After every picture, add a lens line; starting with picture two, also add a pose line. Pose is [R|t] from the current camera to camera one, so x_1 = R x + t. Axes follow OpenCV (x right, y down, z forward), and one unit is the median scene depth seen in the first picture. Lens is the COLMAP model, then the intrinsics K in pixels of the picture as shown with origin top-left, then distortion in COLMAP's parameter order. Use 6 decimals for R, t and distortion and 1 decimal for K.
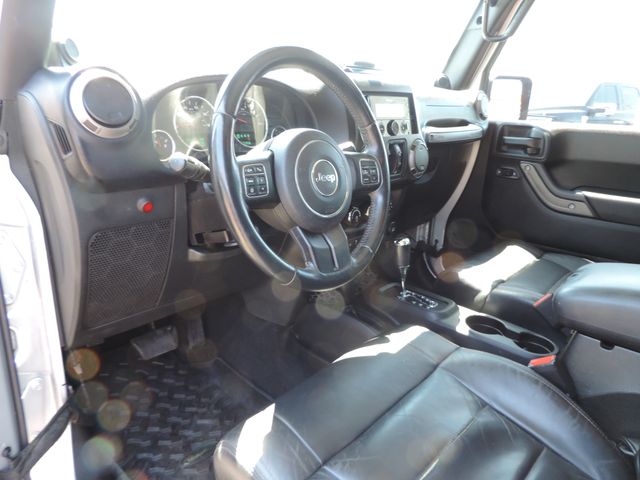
lens RADIAL K [[458.1, 0, 320.0], [0, 458.1, 240.0], [0, 0, 1]] dist [-0.009423, 0.000672]
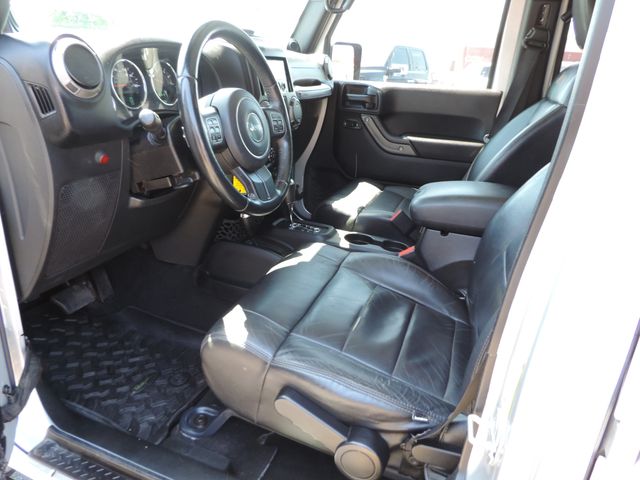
lens RADIAL K [[458.1, 0, 320.0], [0, 458.1, 240.0], [0, 0, 1]] dist [-0.009423, 0.000672]
pose [[0.924995, -0.122161, 0.359807, -0.204029], [0.091565, 0.990668, 0.100956, 0.040272], [-0.368782, -0.060438, 0.927549, -0.175851]]
